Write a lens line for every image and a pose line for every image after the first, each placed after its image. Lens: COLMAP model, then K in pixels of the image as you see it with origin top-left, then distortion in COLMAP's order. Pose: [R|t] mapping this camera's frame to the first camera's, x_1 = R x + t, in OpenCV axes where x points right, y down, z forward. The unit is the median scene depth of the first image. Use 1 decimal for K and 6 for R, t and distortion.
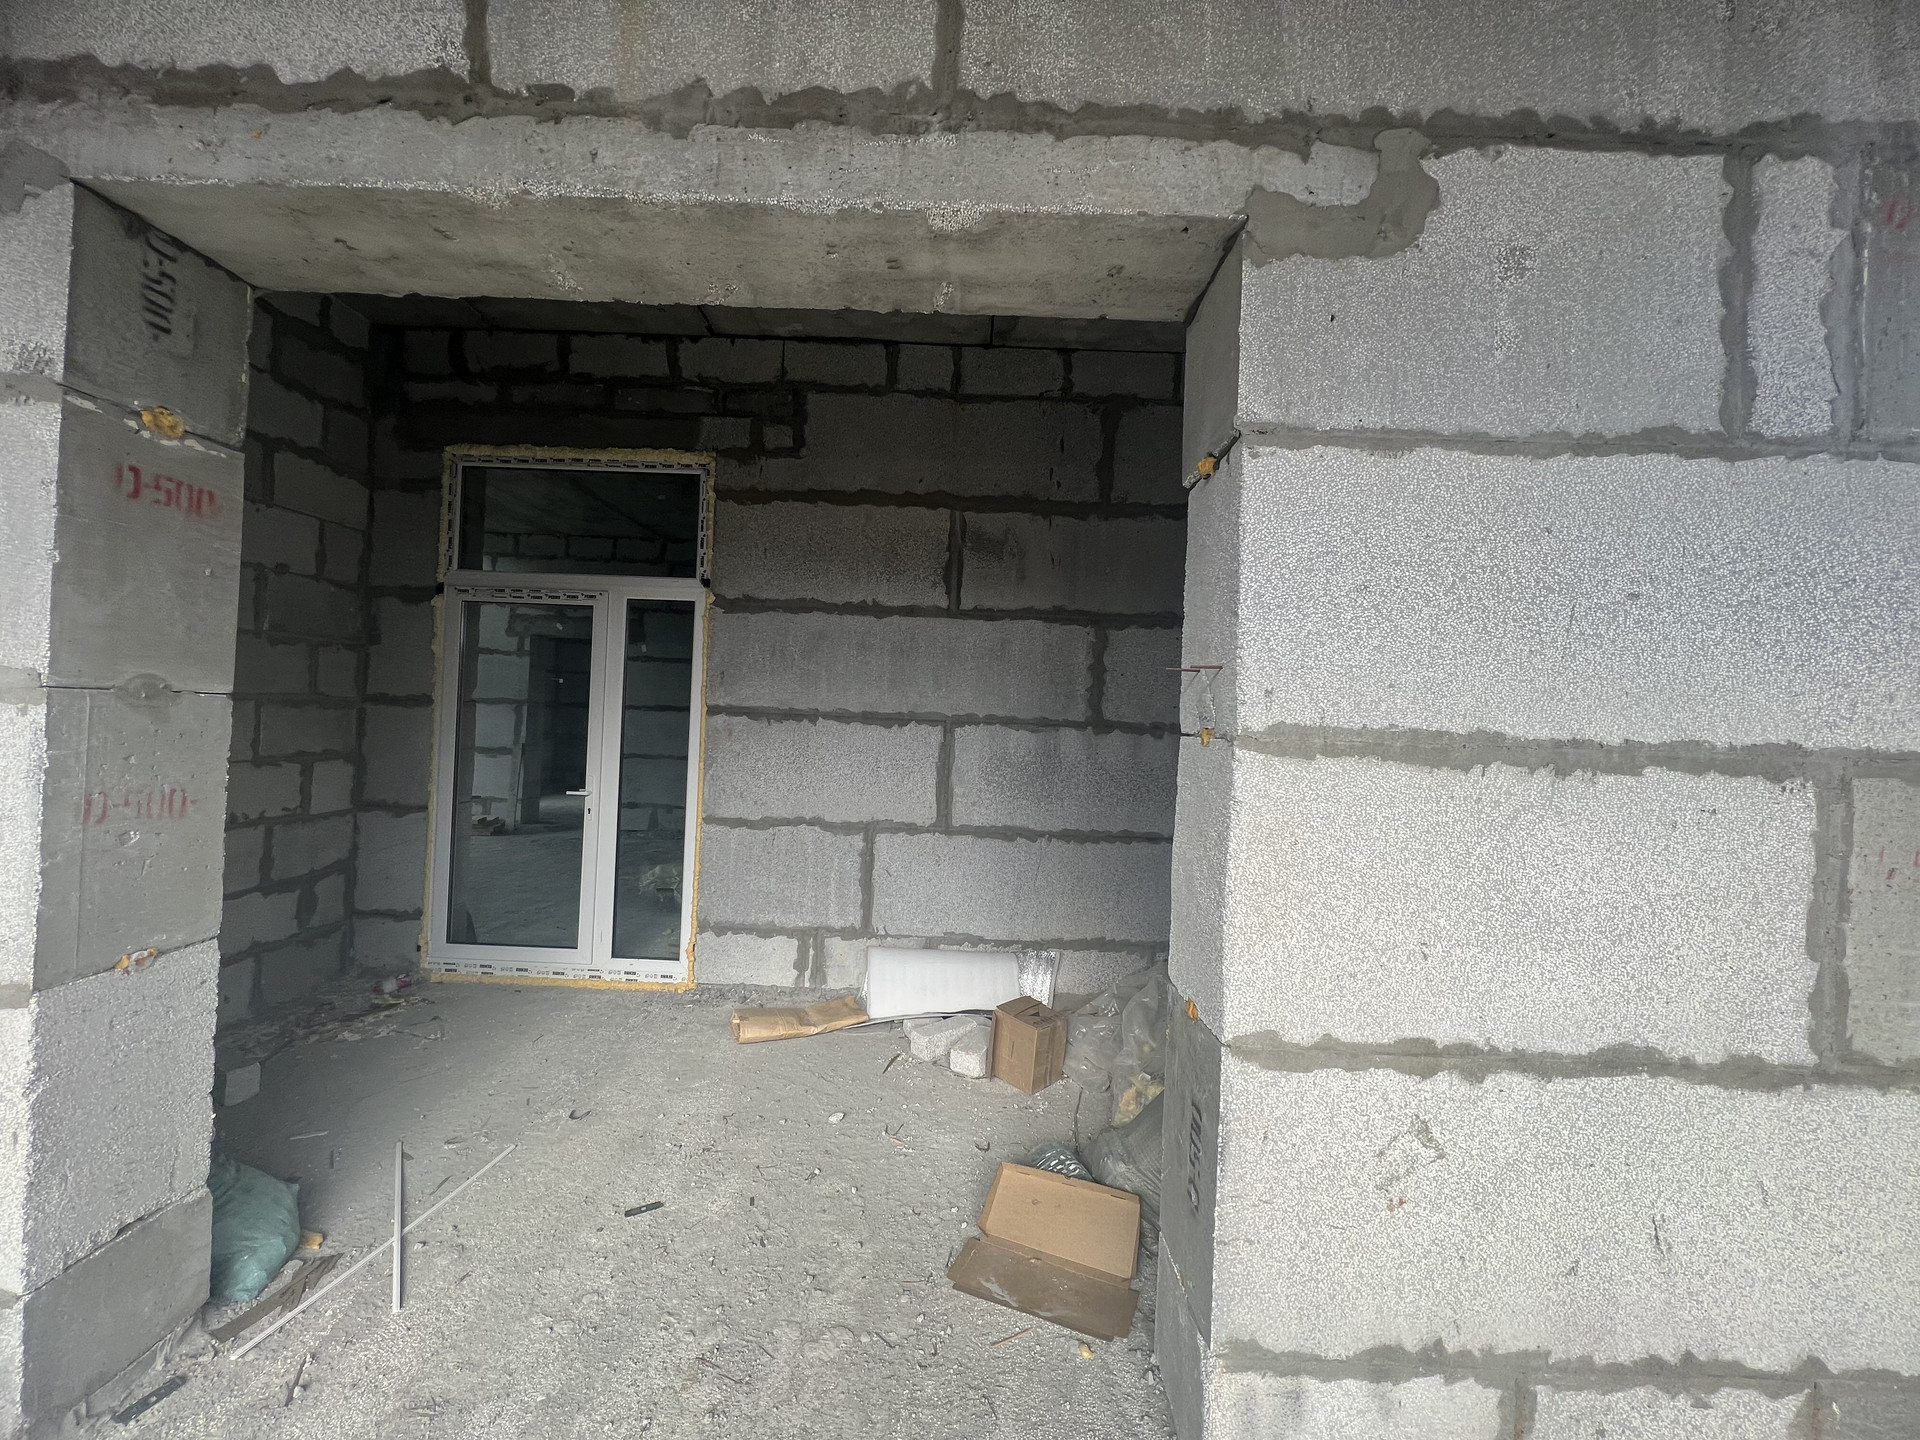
lens RADIAL K [[763.8, 0, 957.4], [0, 763.8, 713.3], [0, 0, 1]] dist [-0.000640, -0.000689]
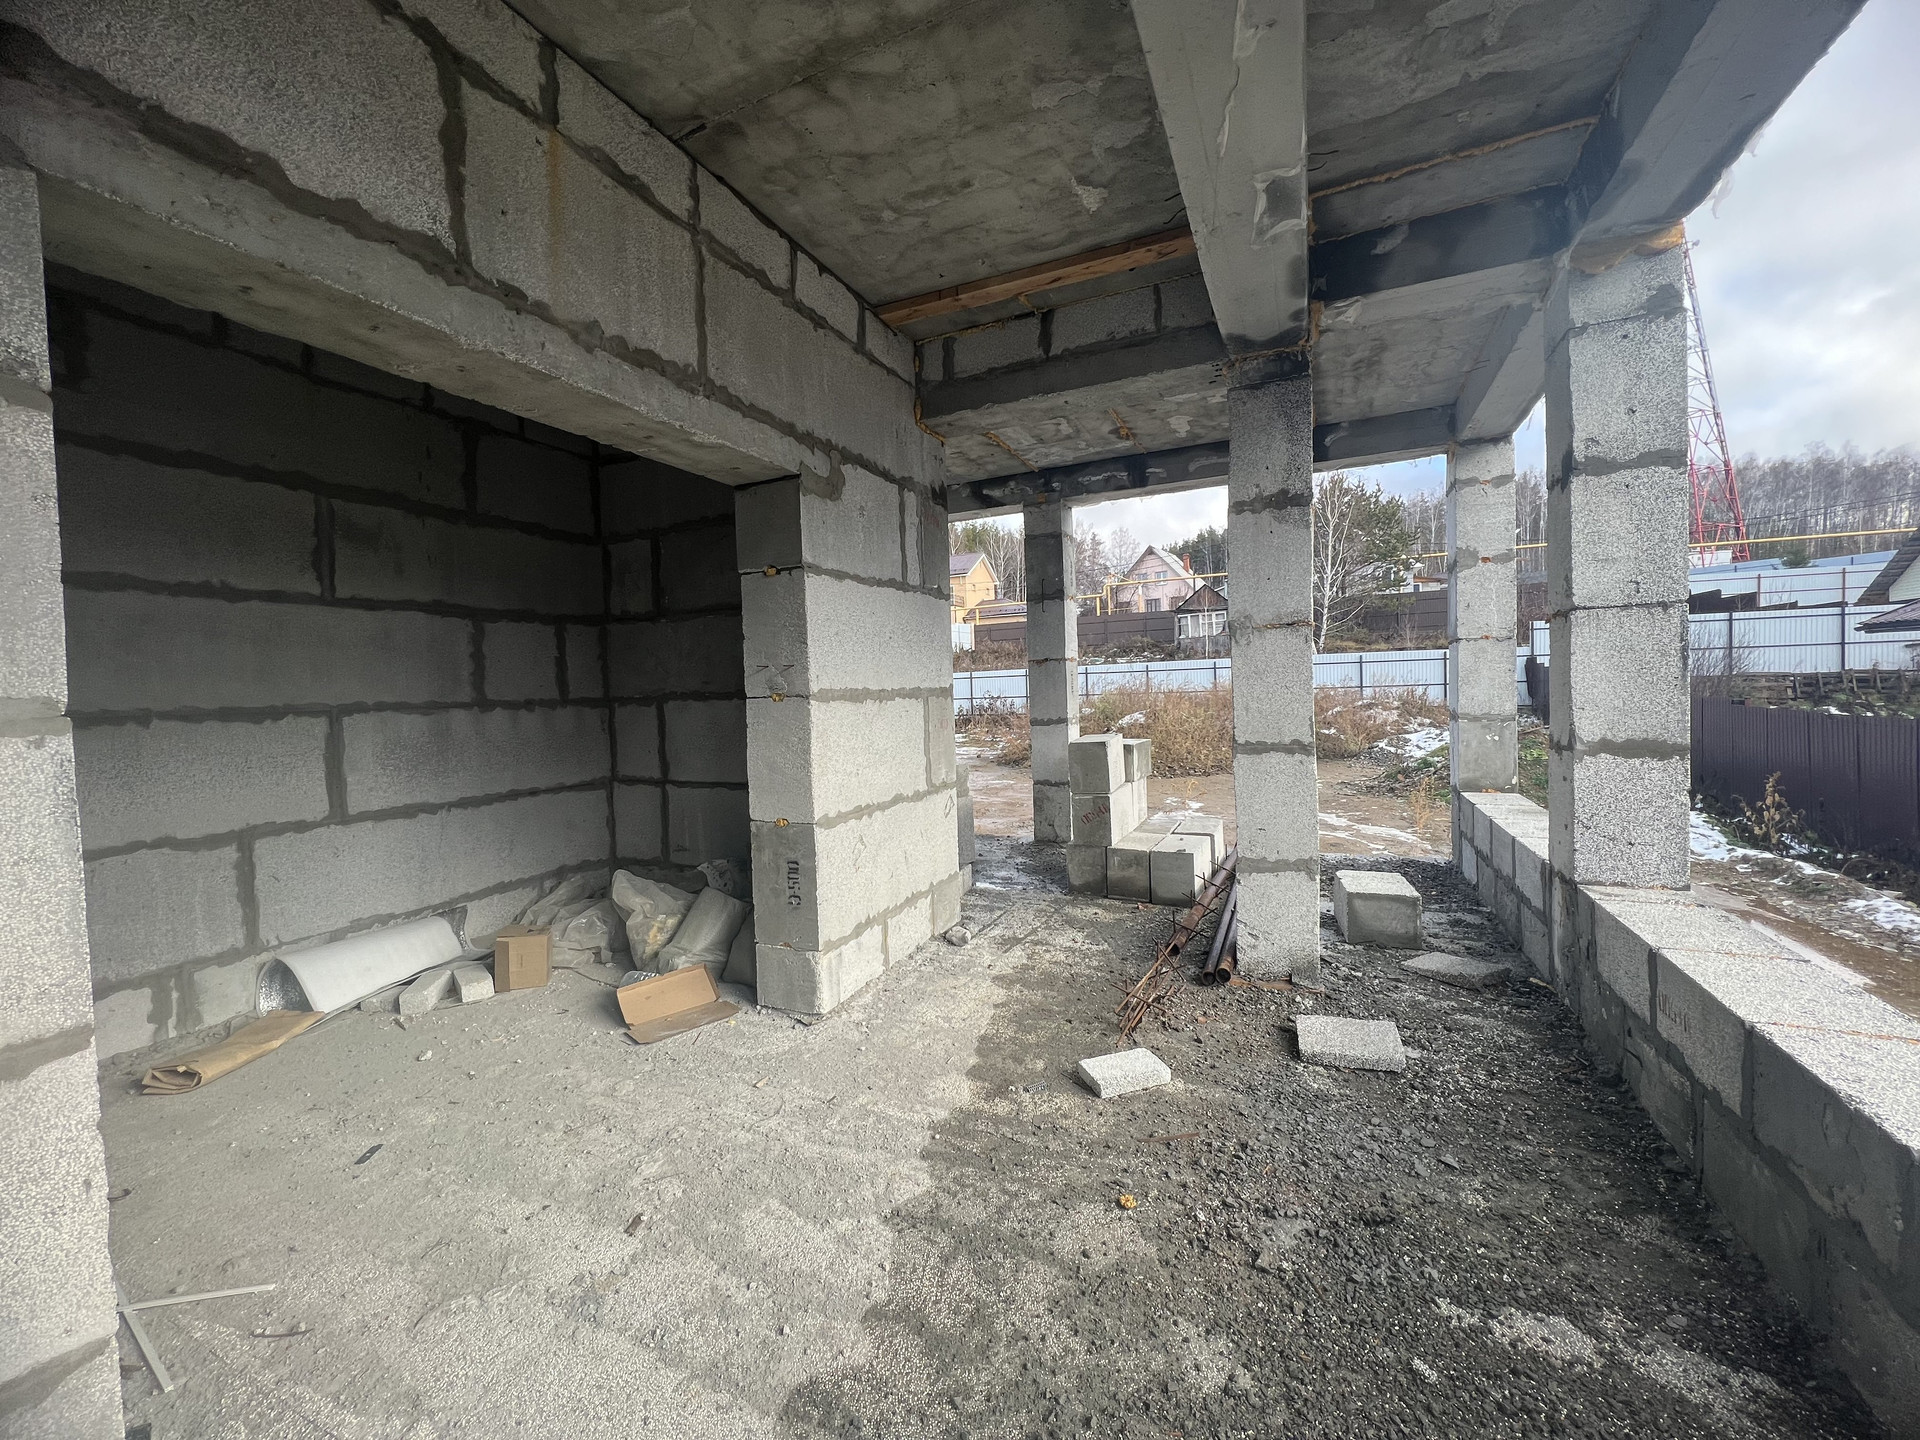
lens RADIAL K [[763.8, 0, 961.5], [0, 763.8, 715.6], [0, 0, 1]] dist [-0.000640, -0.000689]
pose [[0.409539, -0.082351, 0.908568, -1.596107], [0.041938, 0.996564, 0.071424, -0.056093], [-0.911328, 0.008853, 0.411586, -0.406381]]
